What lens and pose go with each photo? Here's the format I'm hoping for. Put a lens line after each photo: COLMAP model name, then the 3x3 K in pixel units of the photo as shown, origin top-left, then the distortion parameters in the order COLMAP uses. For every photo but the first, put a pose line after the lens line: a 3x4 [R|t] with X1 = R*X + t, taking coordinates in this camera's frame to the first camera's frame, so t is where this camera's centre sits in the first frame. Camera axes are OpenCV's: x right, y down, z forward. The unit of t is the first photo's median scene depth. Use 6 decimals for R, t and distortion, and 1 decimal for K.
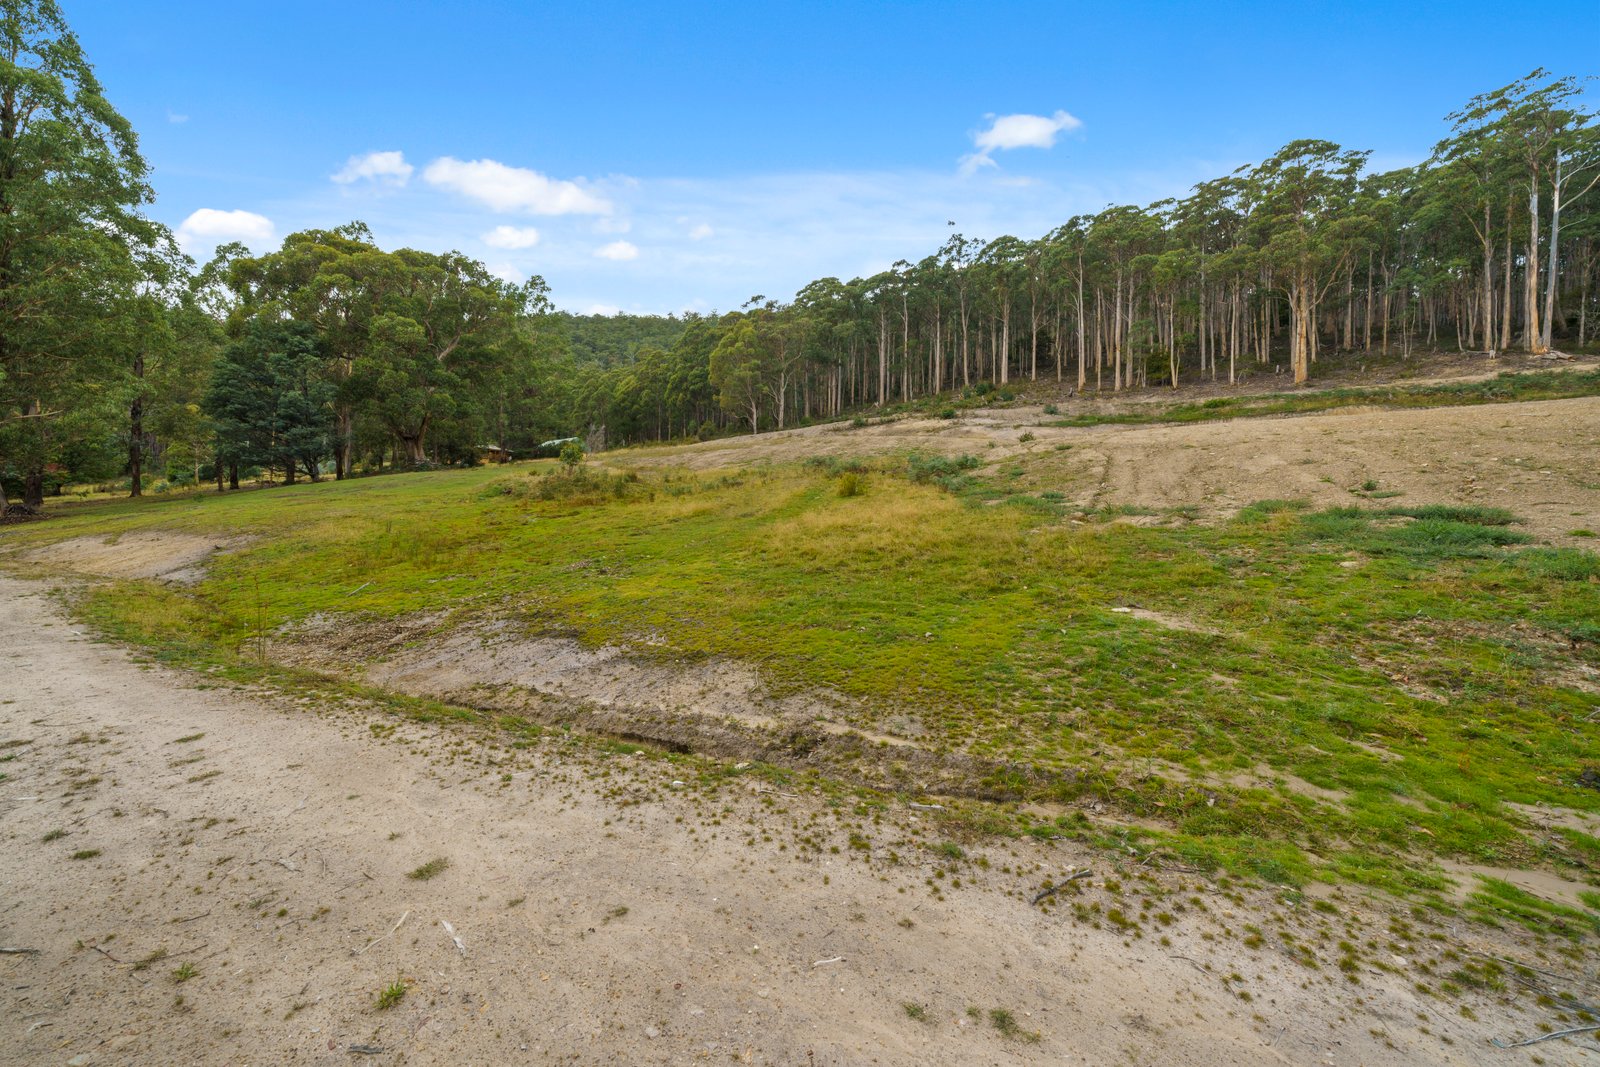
lens RADIAL K [[557.6, 0, 805.1], [0, 557.6, 503.0], [0, 0, 1]] dist [-0.002120, -0.000198]
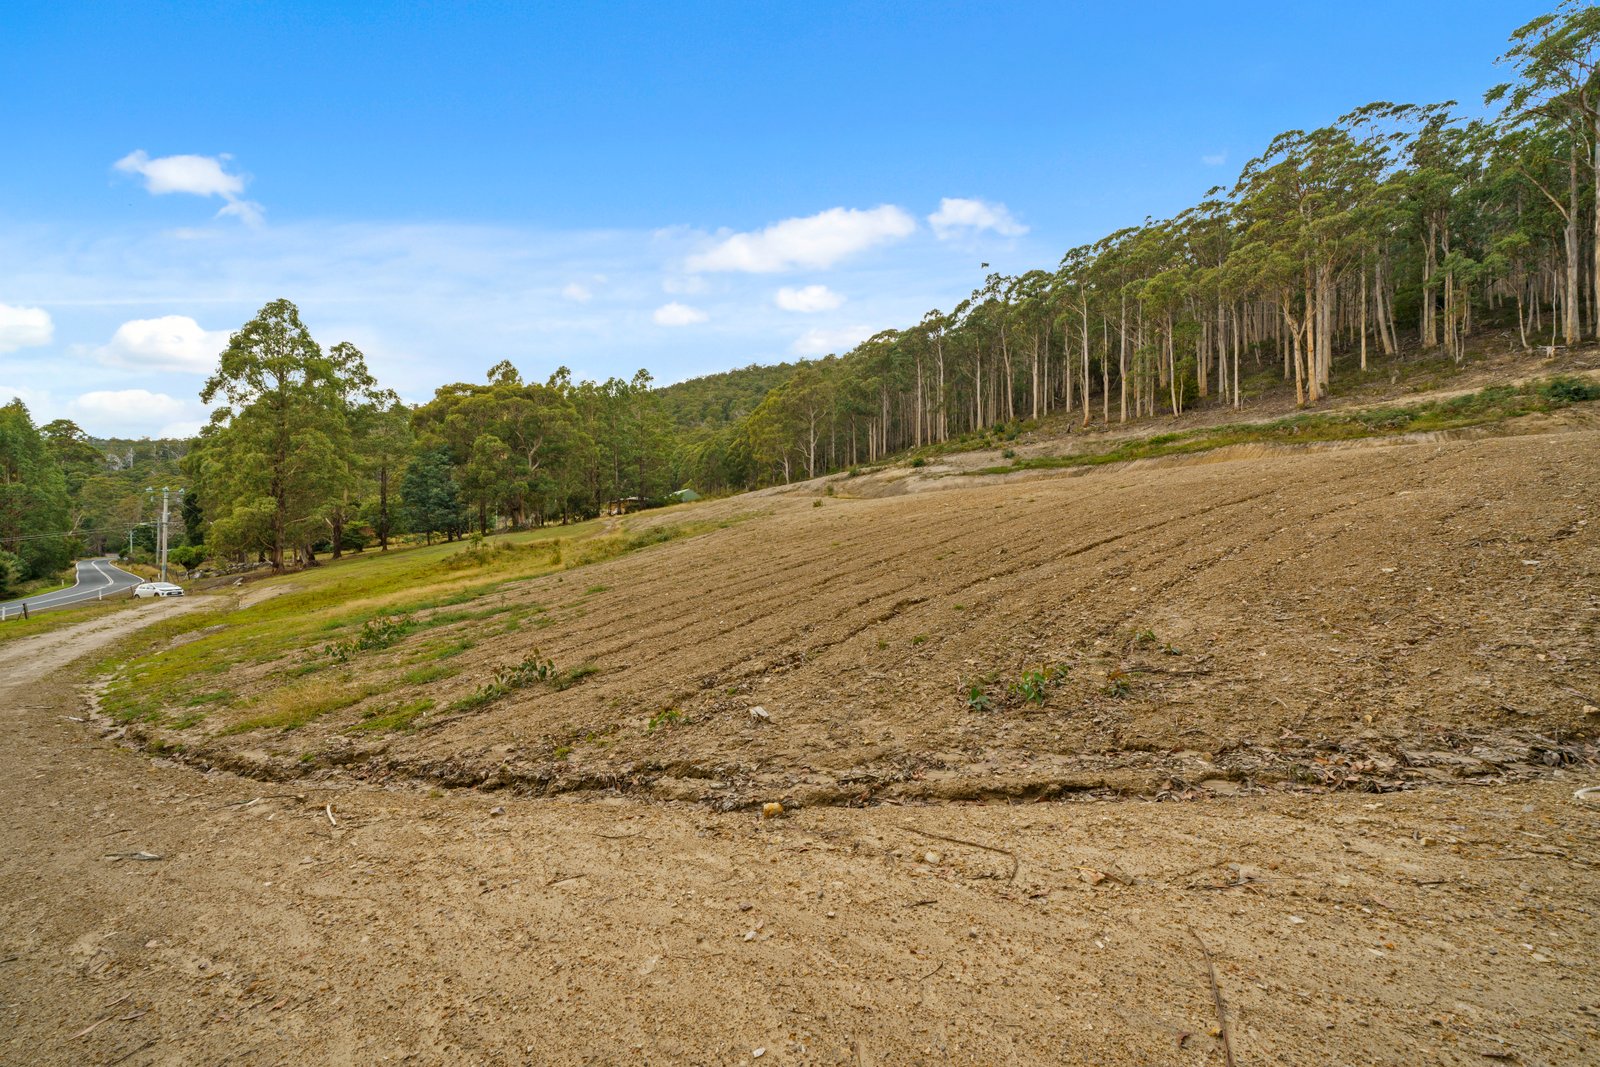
lens RADIAL K [[544.1, 0, 800.2], [0, 544.1, 537.8], [0, 0, 1]] dist [-0.003693, -0.000159]
pose [[0.936850, -0.017875, -0.349274, 0.397463], [0.023398, 0.999659, 0.011601, -0.028524], [0.348948, -0.019040, 0.936949, -0.086294]]
